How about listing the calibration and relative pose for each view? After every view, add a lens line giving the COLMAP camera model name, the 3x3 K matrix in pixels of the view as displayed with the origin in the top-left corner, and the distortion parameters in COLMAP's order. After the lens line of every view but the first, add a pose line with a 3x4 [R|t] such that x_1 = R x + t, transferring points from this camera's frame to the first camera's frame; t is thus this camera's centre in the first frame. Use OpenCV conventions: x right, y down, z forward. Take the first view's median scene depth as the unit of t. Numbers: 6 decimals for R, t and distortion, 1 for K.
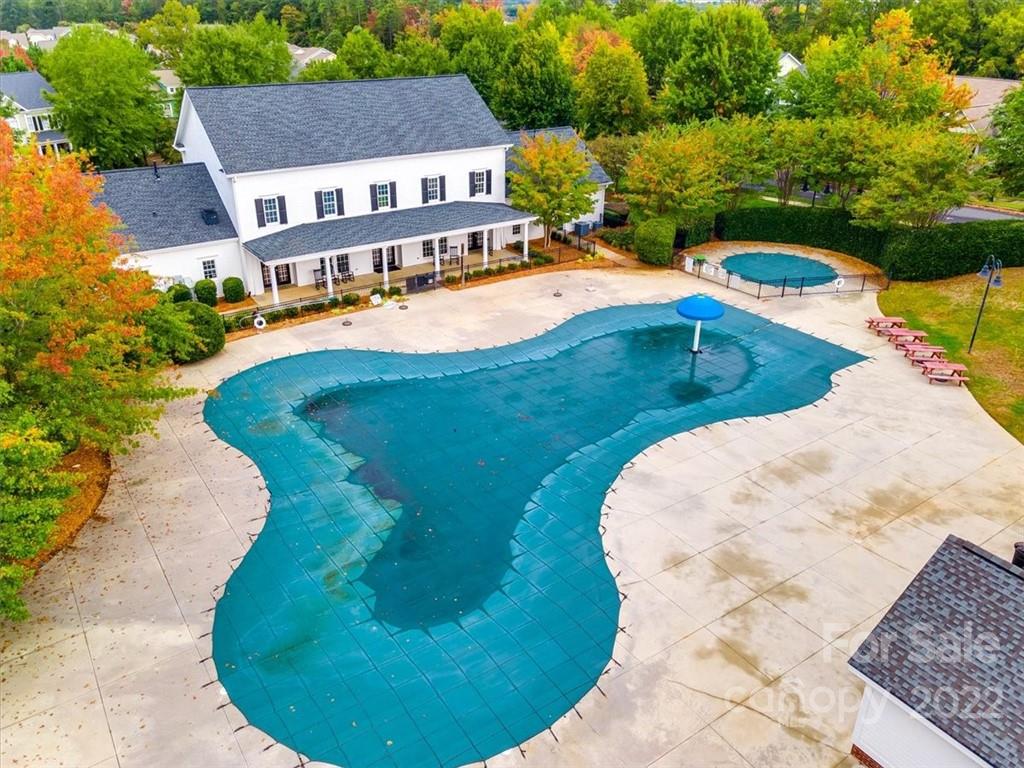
lens RADIAL K [[776.7, 0, 512.0], [0, 776.7, 384.0], [0, 0, 1]] dist [0.006332, 0.004297]
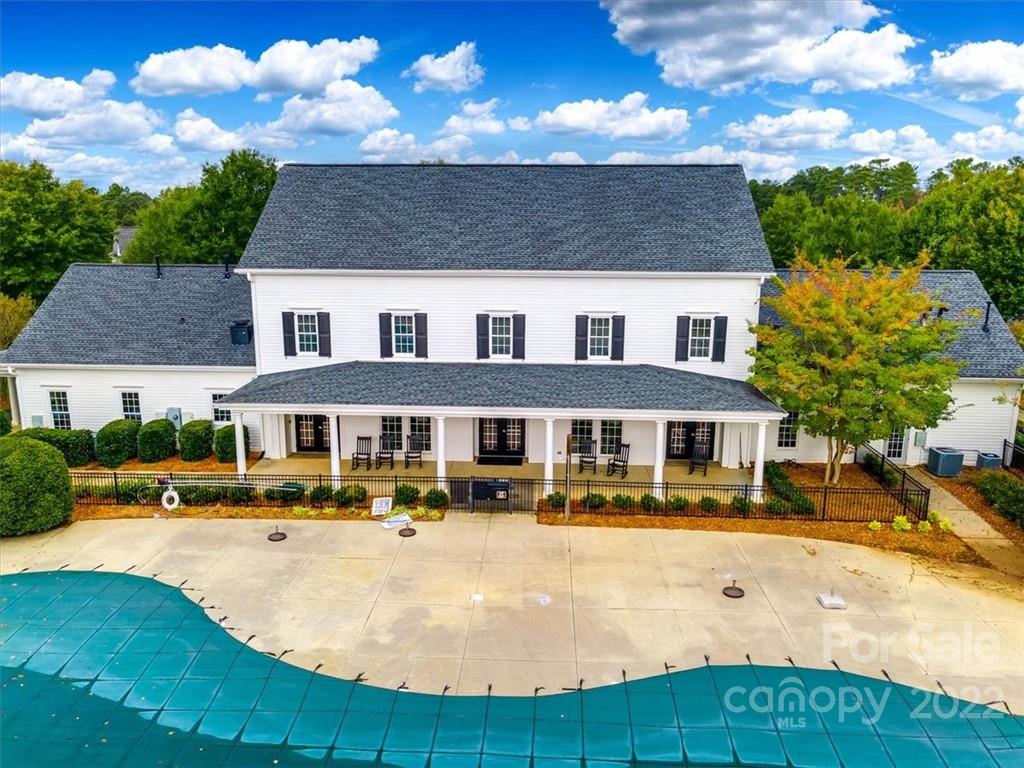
lens RADIAL K [[776.7, 0, 512.0], [0, 776.7, 384.0], [0, 0, 1]] dist [0.006332, 0.004297]
pose [[0.794642, 0.128220, -0.593383, 0.188389], [-0.268165, 0.951047, -0.153614, -0.119796], [0.544639, 0.281193, 0.790126, 0.550965]]
